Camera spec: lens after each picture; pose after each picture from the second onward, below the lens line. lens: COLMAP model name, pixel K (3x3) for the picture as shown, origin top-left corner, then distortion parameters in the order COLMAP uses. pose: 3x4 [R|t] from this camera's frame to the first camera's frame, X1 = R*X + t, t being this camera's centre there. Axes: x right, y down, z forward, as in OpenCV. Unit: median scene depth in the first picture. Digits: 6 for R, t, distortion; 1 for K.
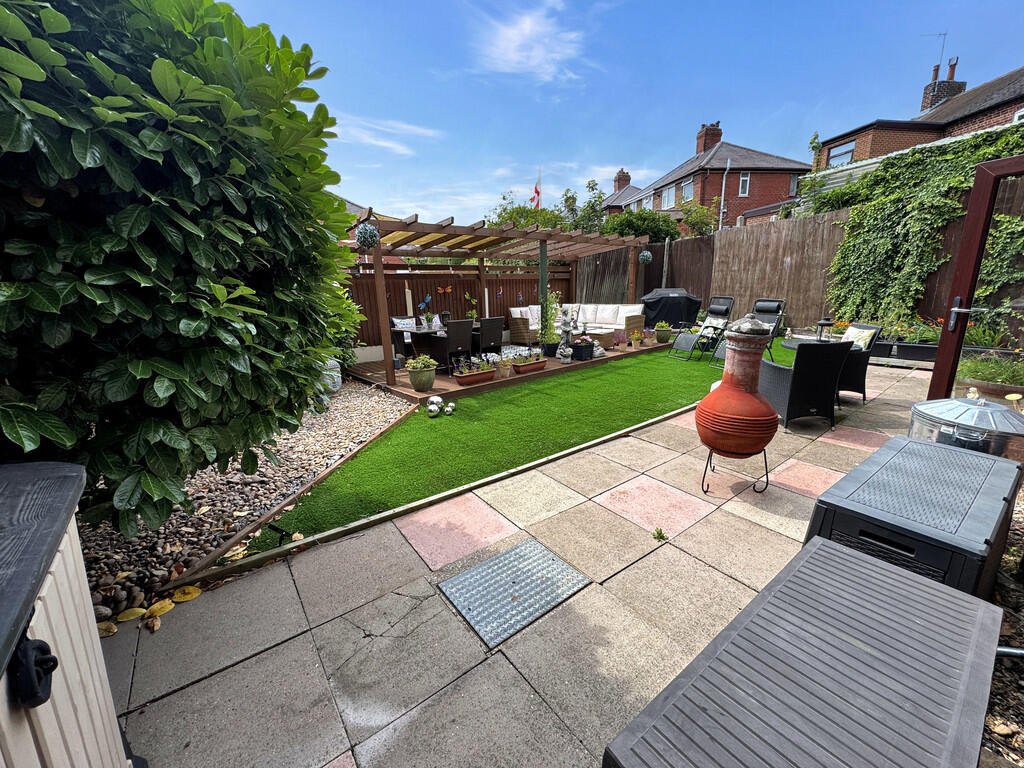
lens RADIAL K [[408.1, 0, 507.5], [0, 408.1, 389.1], [0, 0, 1]] dist [-0.004607, 0.001294]
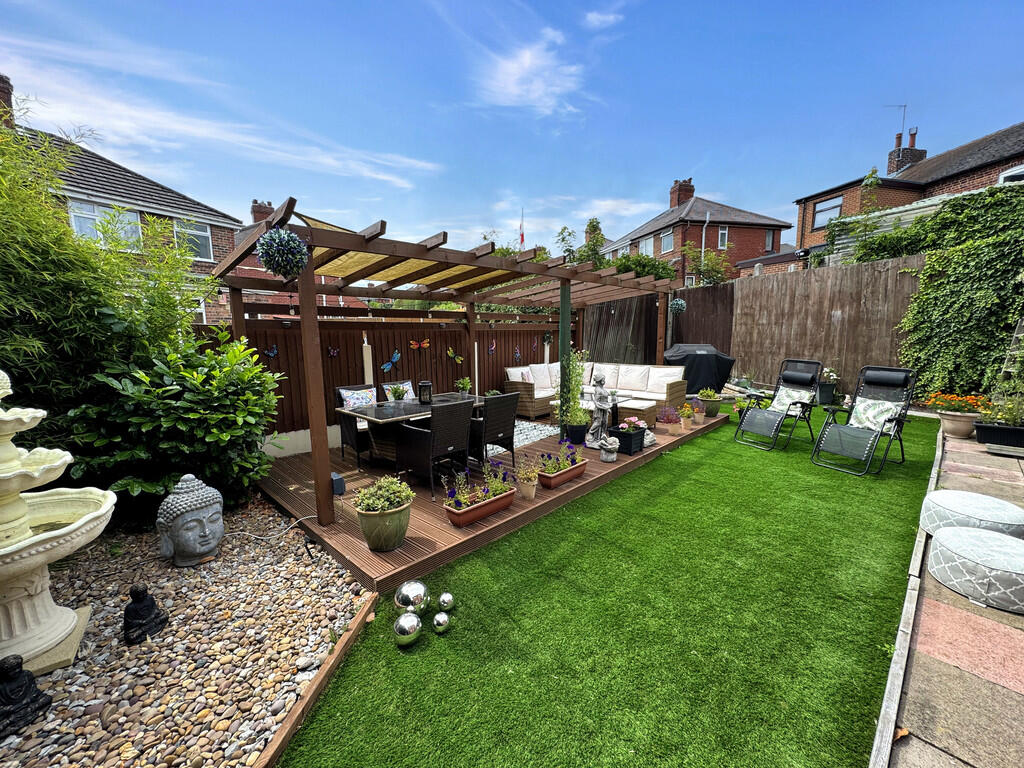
lens RADIAL K [[408.1, 0, 507.8], [0, 408.1, 386.4], [0, 0, 1]] dist [-0.004607, 0.001294]
pose [[0.996092, 0.005082, 0.088178, -0.058365], [0.005019, 0.993473, -0.113955, -0.081558], [-0.088182, 0.113952, 0.989565, 0.265695]]
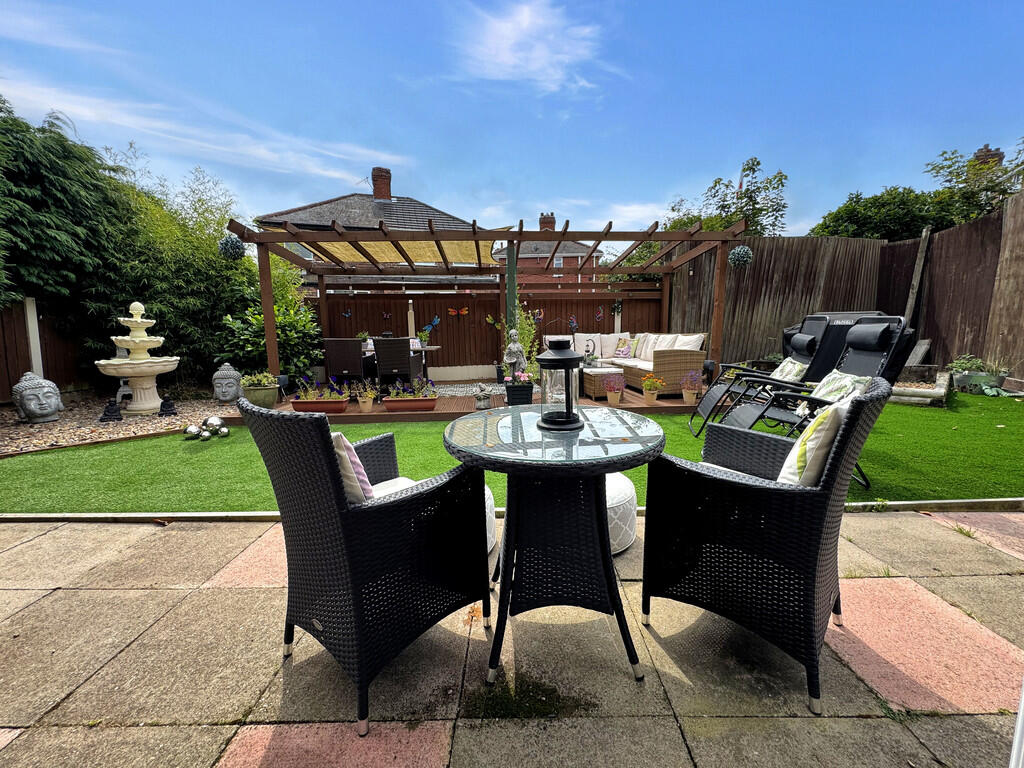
lens RADIAL K [[408.1, 0, 516.7], [0, 408.1, 385.8], [0, 0, 1]] dist [-0.004607, 0.001294]
pose [[0.790266, 0.099687, -0.604601, 0.455641], [-0.158782, 0.986291, -0.044922, -0.059986], [0.591835, 0.131501, 0.795261, 0.360246]]
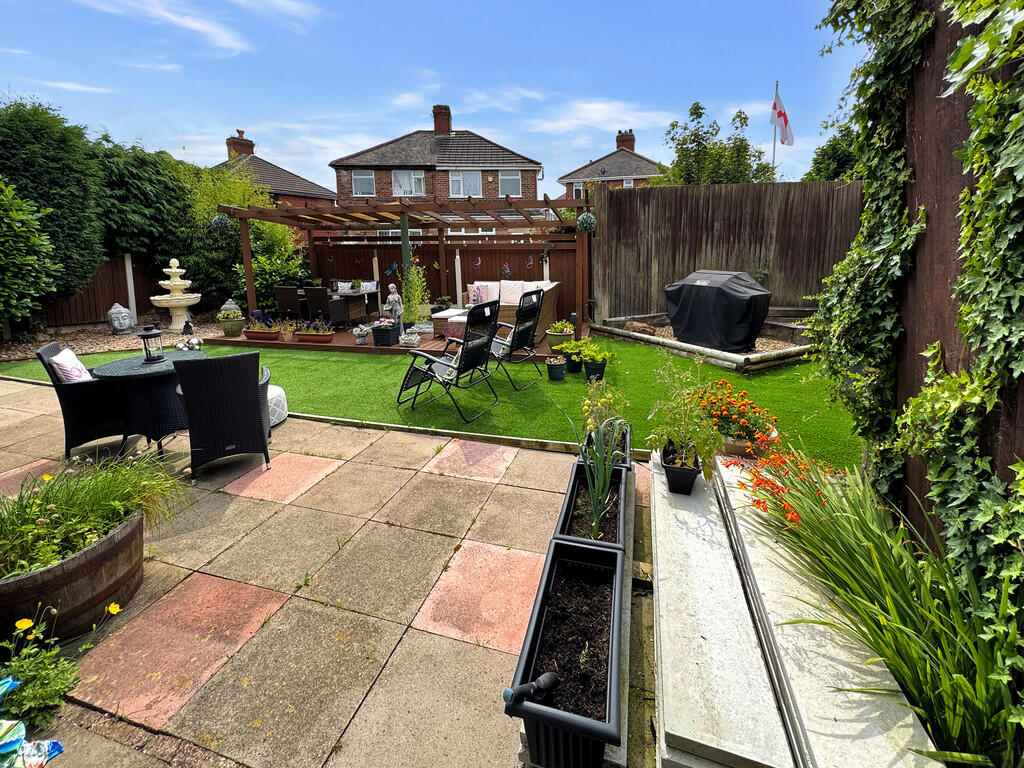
lens RADIAL K [[444.5, 0, 510.8], [0, 444.5, 316.2], [0, 0, 1]] dist [0.000036, 0.000137]
pose [[0.579680, 0.145165, -0.801809, 0.856585], [-0.209707, 0.977436, 0.025351, -0.167057], [0.787397, 0.153449, 0.597042, 0.496037]]
